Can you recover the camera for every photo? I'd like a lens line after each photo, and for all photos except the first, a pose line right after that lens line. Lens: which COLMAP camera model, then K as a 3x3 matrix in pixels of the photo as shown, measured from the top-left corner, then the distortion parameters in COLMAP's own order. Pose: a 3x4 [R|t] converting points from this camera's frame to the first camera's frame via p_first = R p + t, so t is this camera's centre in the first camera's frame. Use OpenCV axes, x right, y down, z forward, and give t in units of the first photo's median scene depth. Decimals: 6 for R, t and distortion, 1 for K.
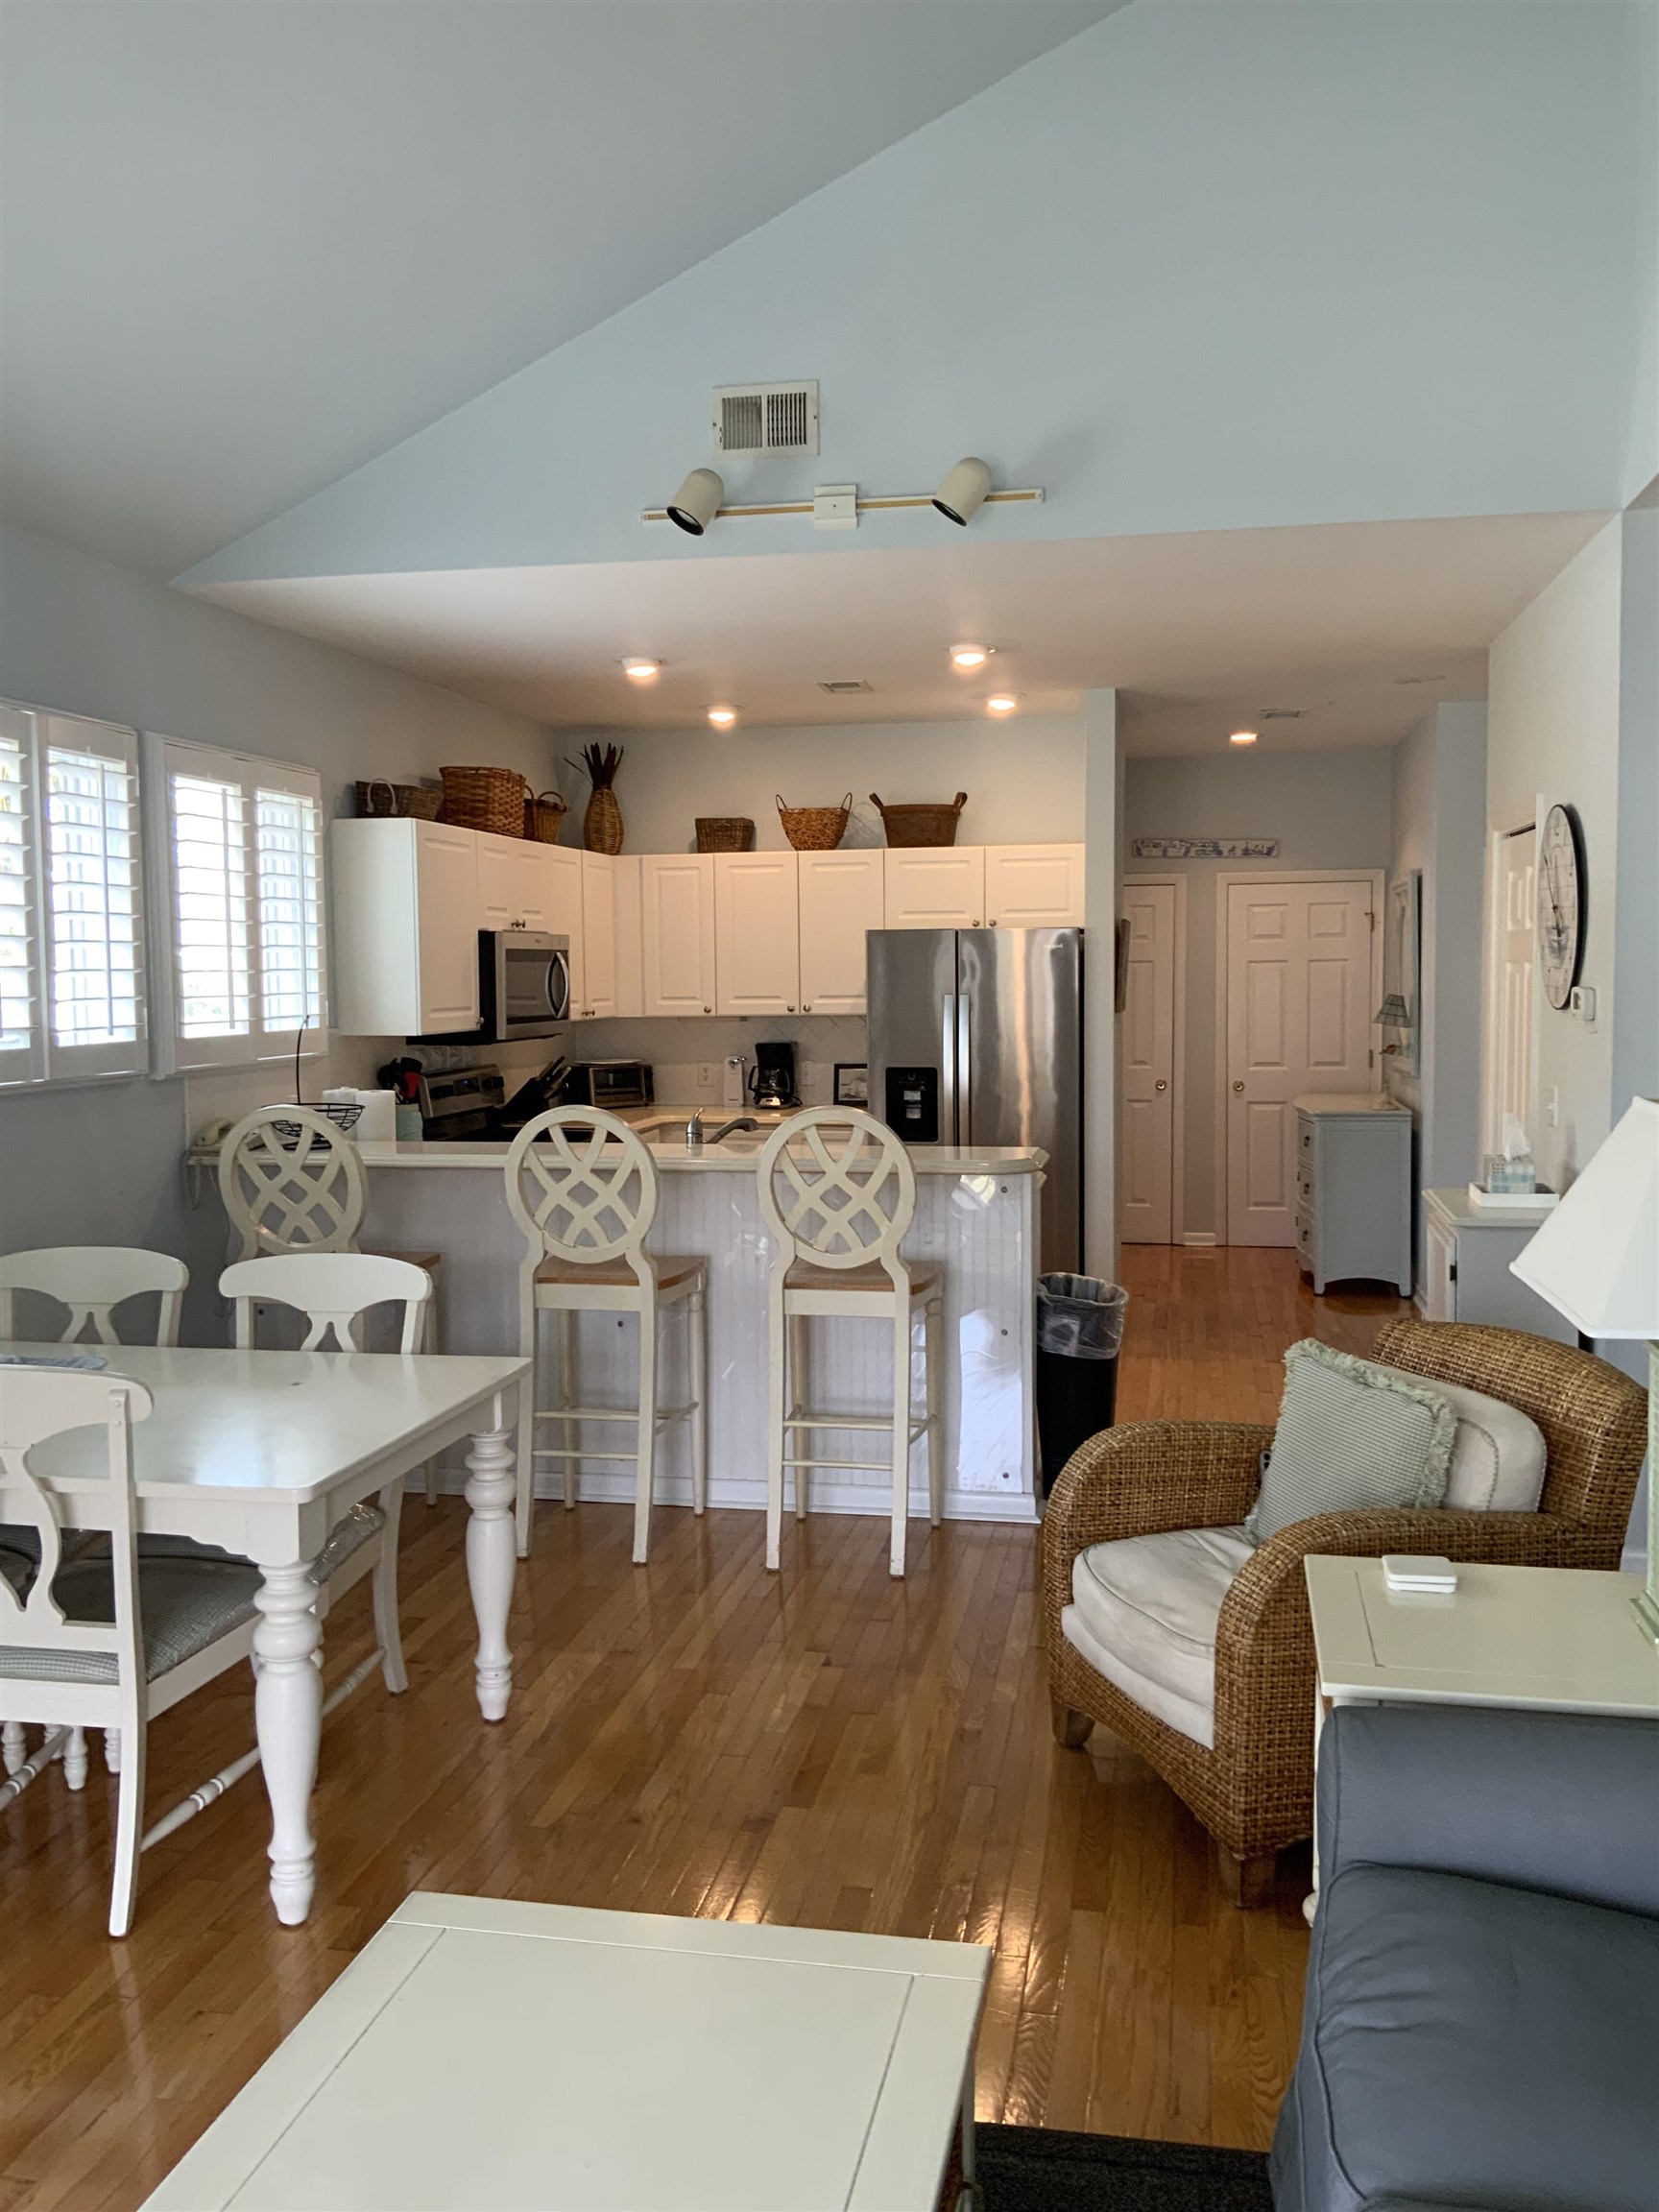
lens RADIAL K [[1836.6, 0, 810.9], [0, 1836.6, 1097.5], [0, 0, 1]] dist [0.084123, -0.151953]
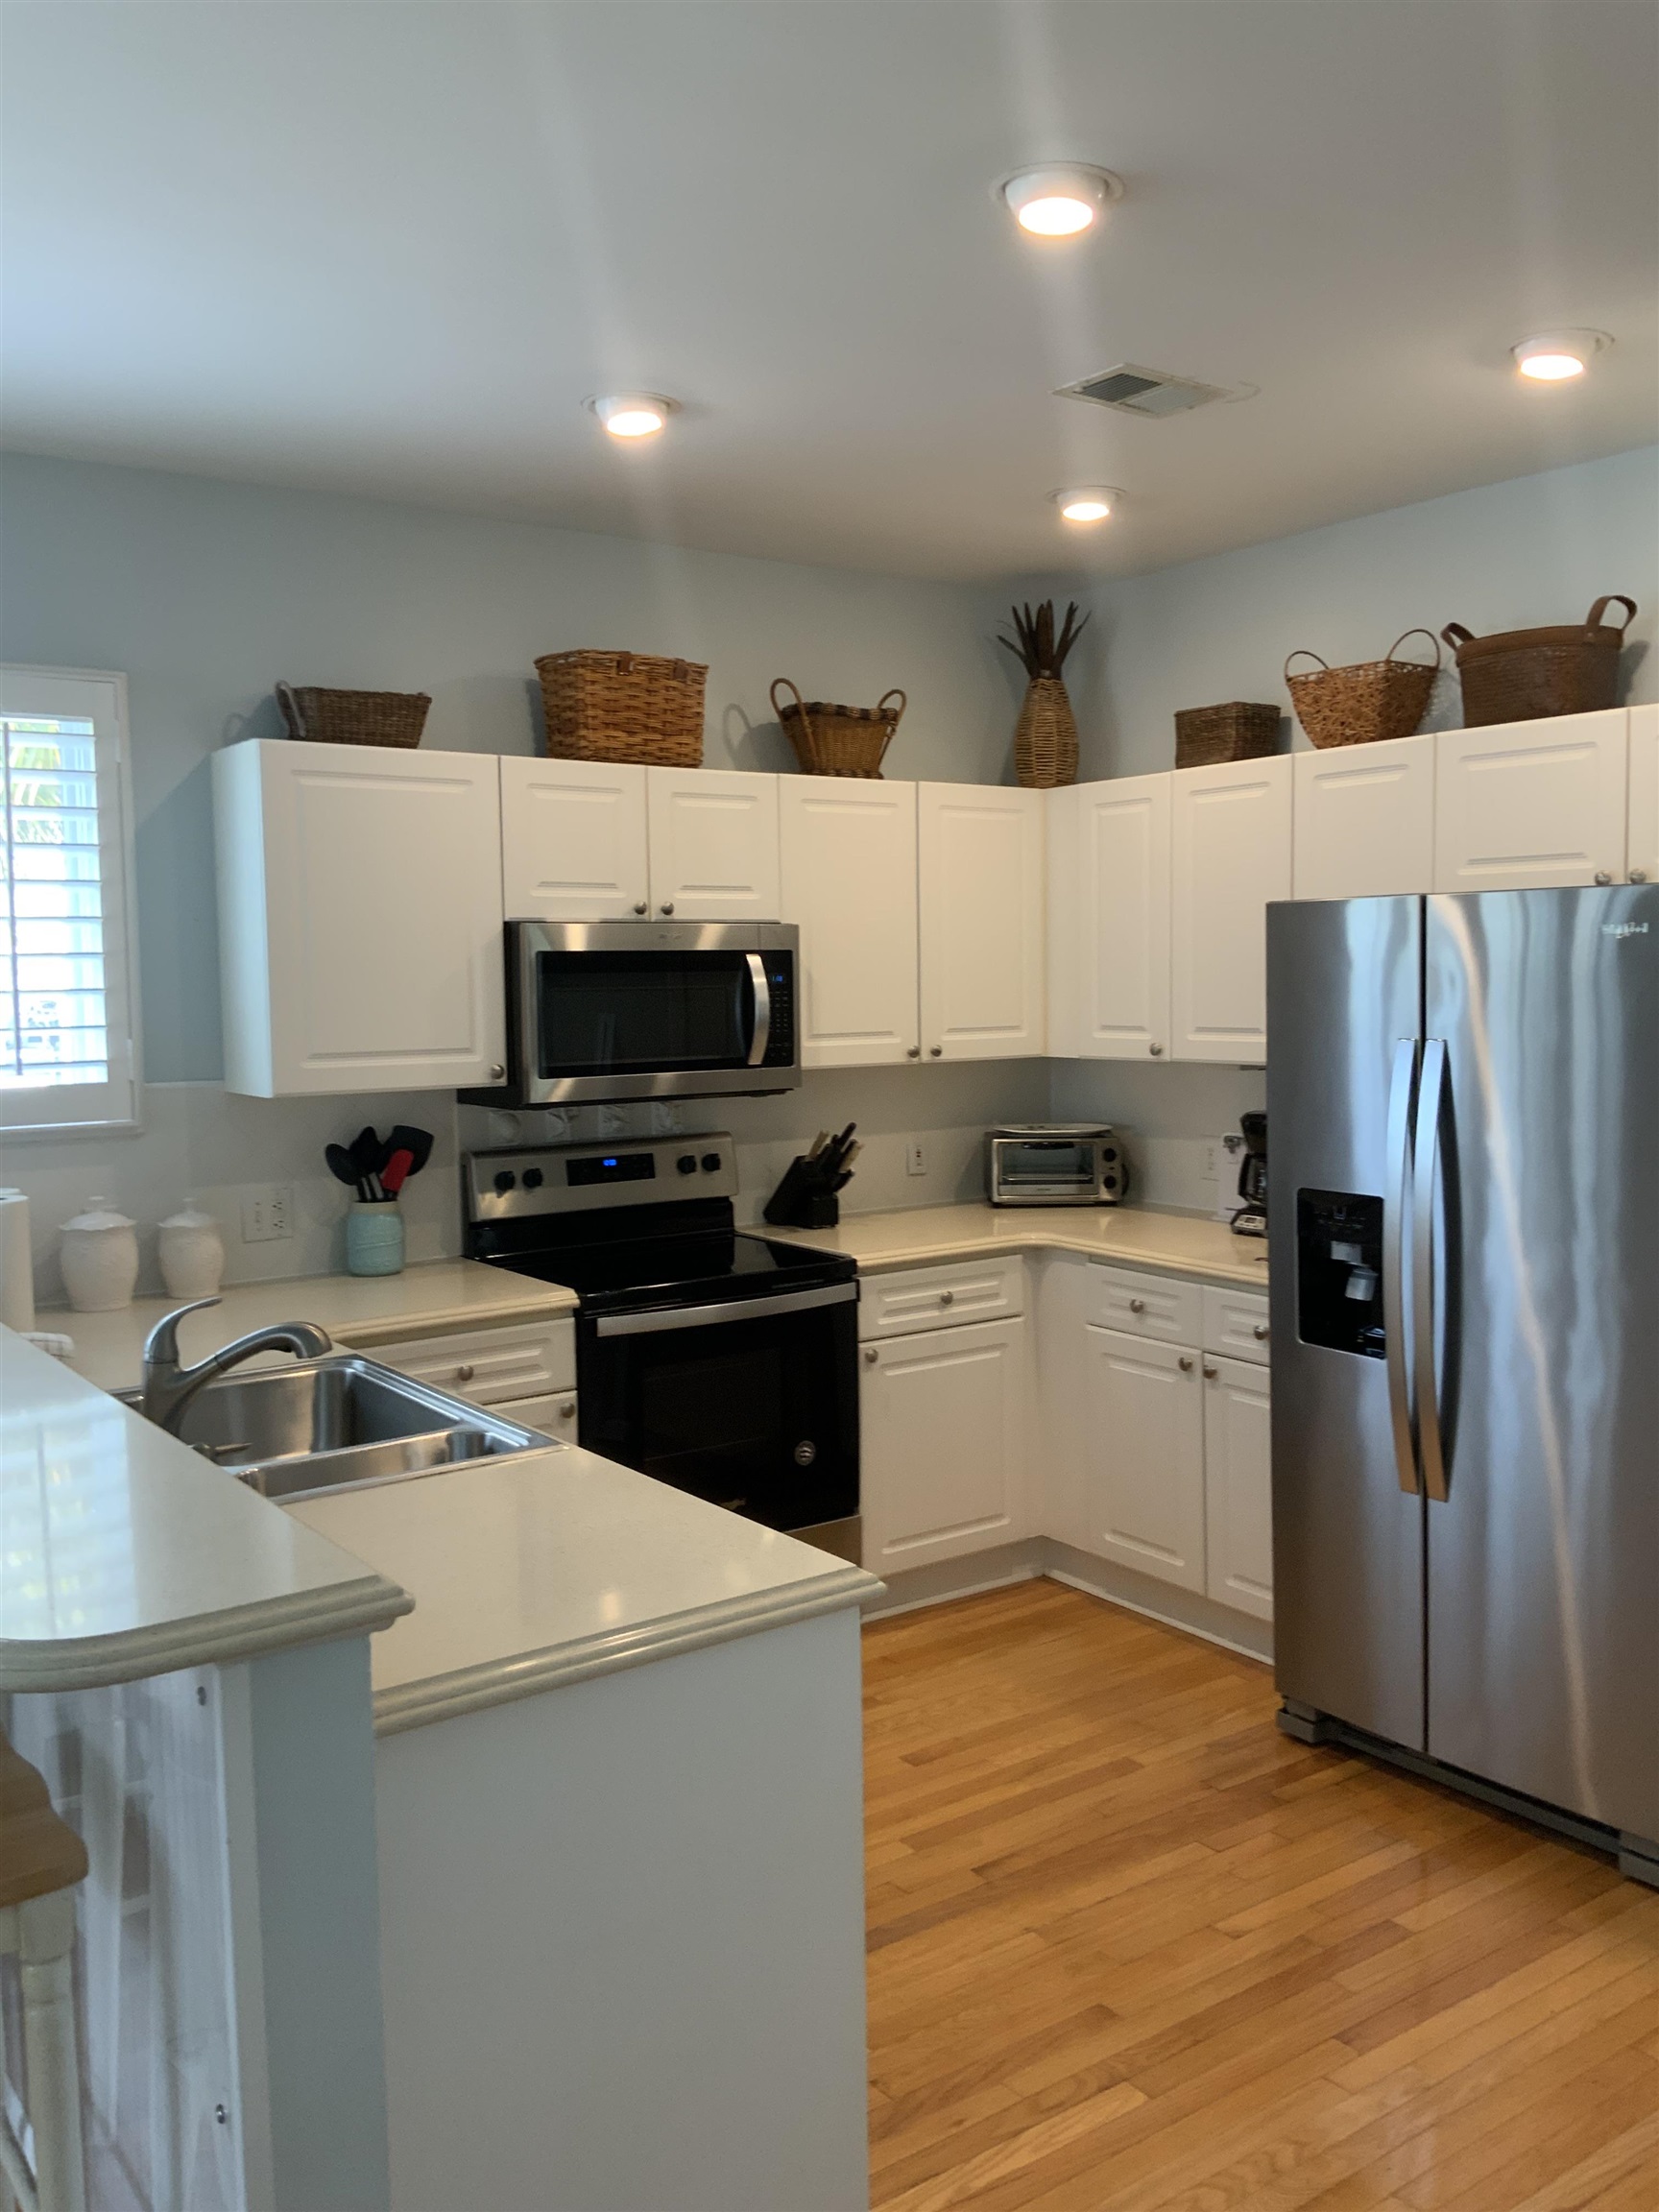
lens RADIAL K [[1836.6, 0, 824.4], [0, 1836.6, 1106.7], [0, 0, 1]] dist [0.084123, -0.151953]
pose [[0.733698, 0.050553, -0.677592, 0.399028], [-0.042441, 0.998691, 0.028554, -0.066684], [0.678149, 0.007807, 0.734883, 0.810325]]
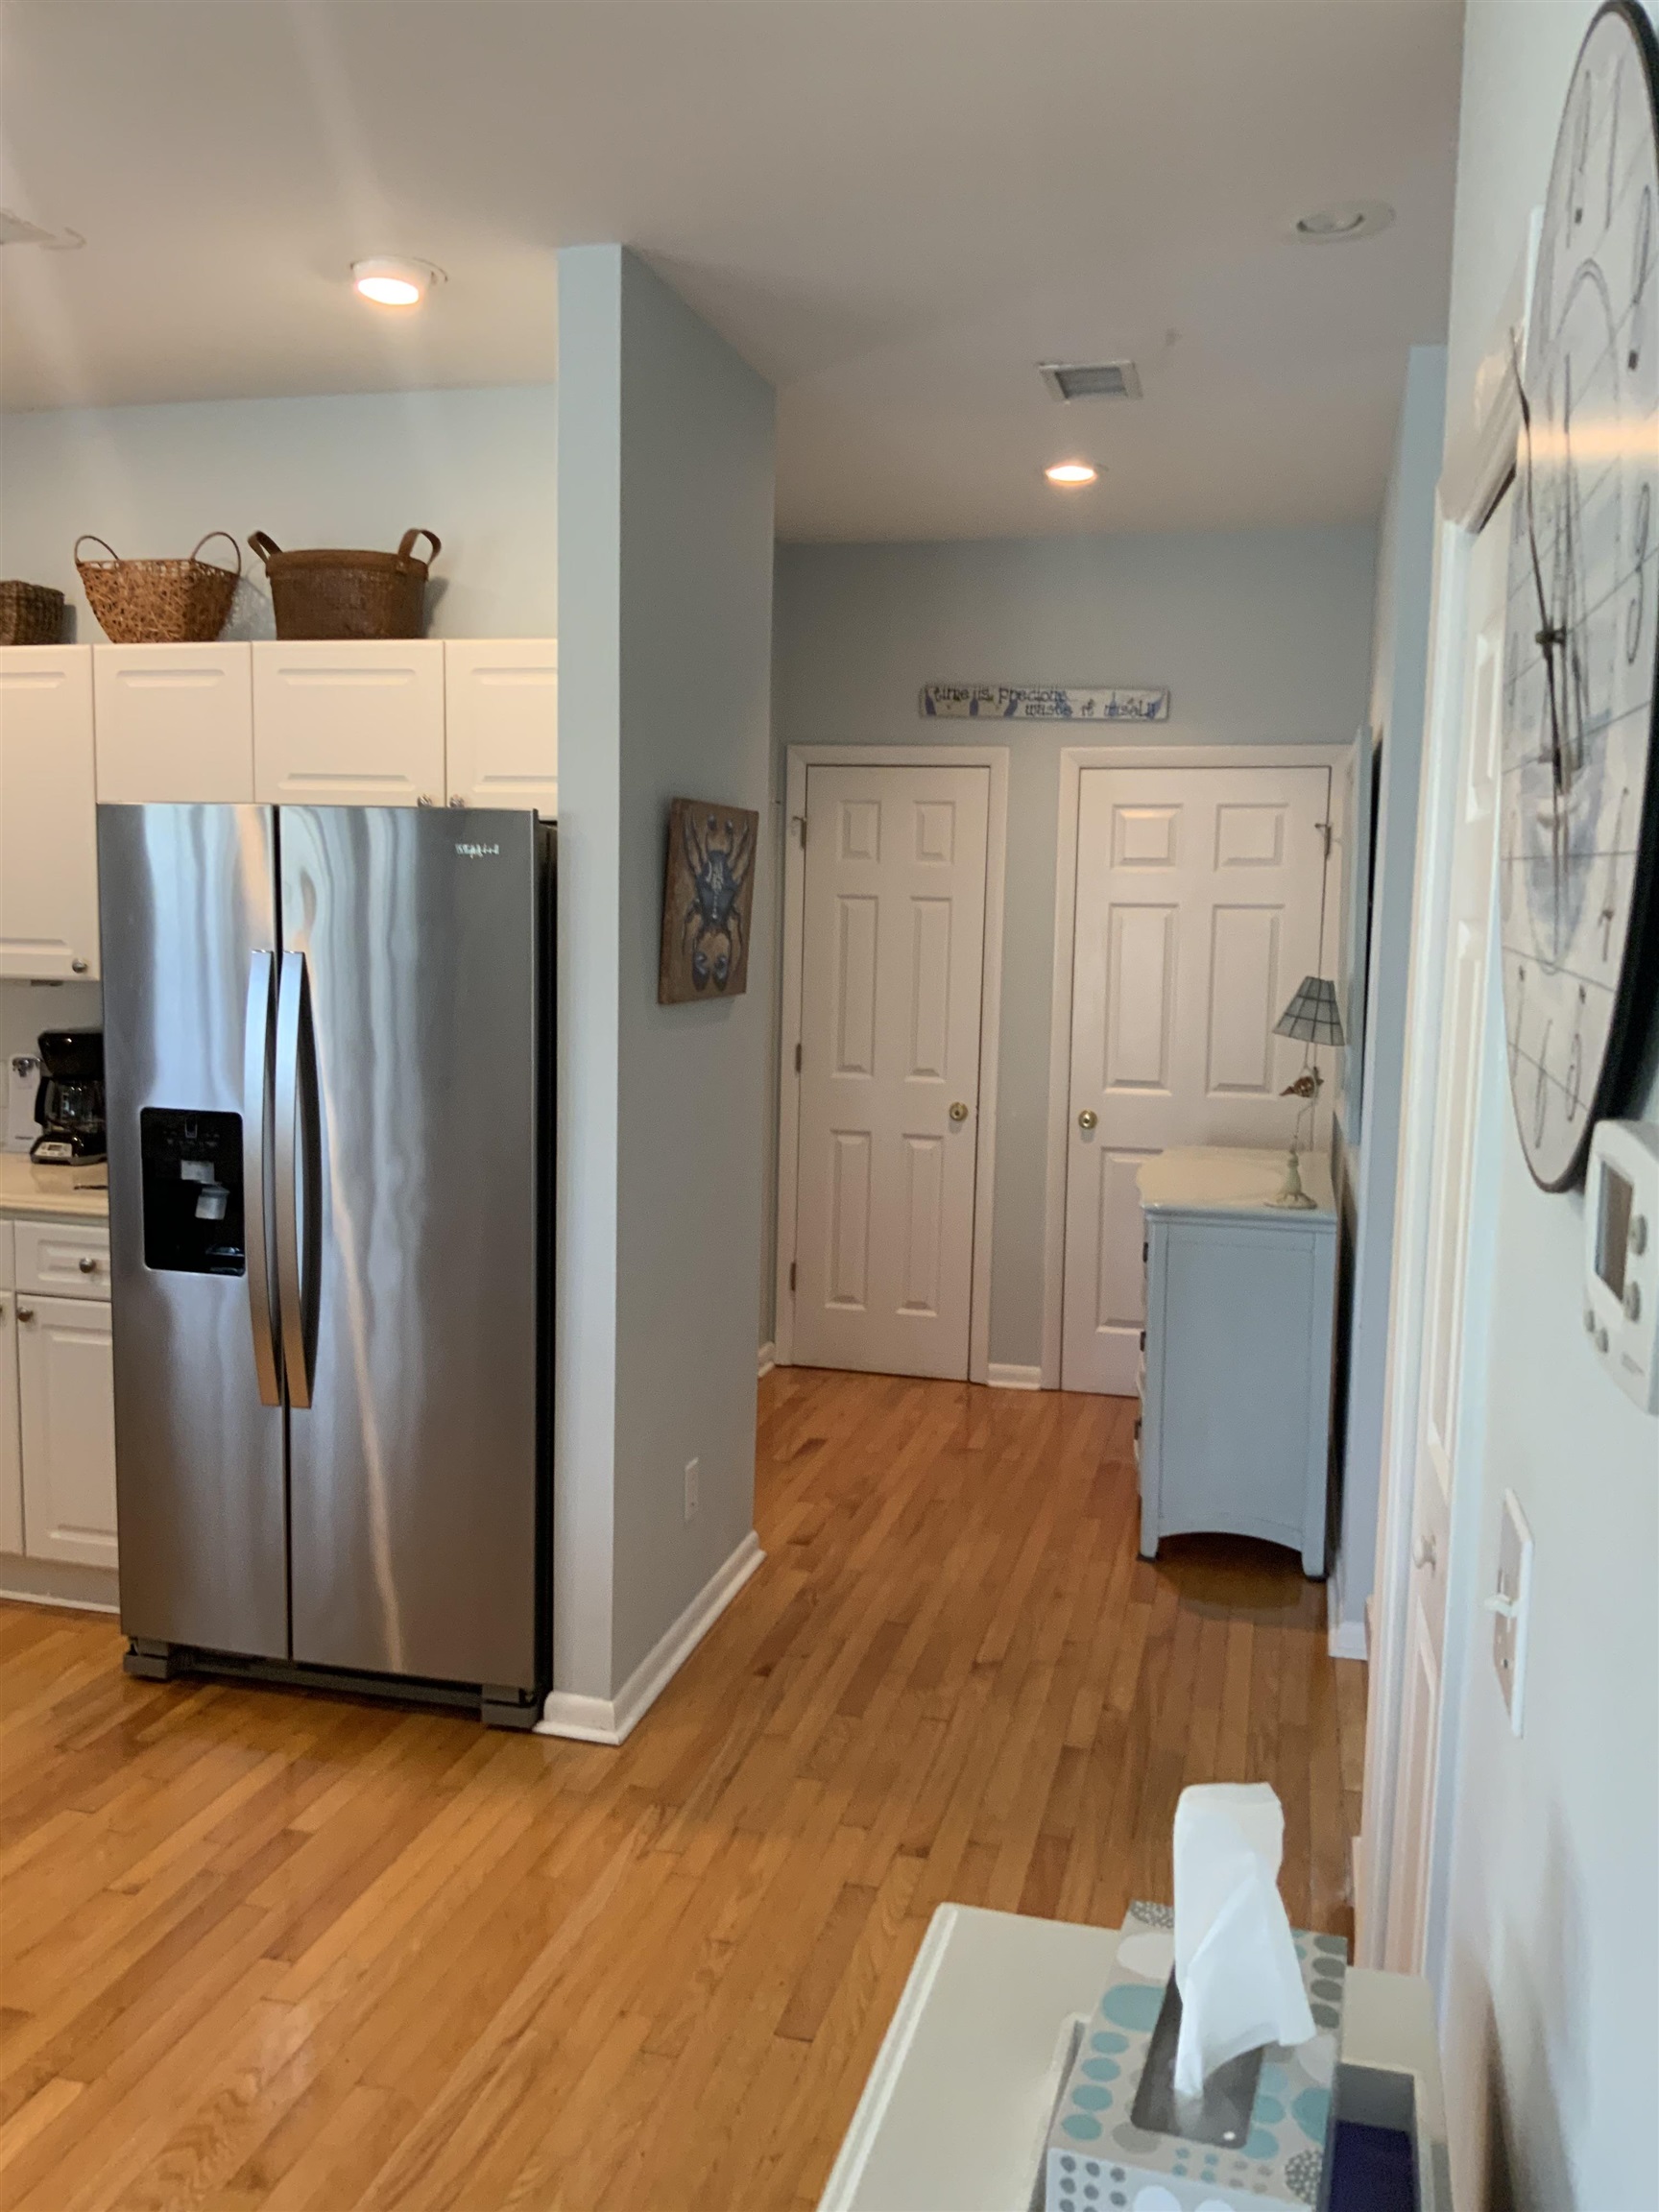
lens RADIAL K [[1836.6, 0, 825.4], [0, 1836.6, 1109.2], [0, 0, 1]] dist [0.084123, -0.151953]
pose [[0.998385, 0.035381, -0.044456, 0.331135], [-0.033468, 0.998512, 0.043058, -0.059983], [0.045914, -0.041500, 0.998083, 0.792281]]
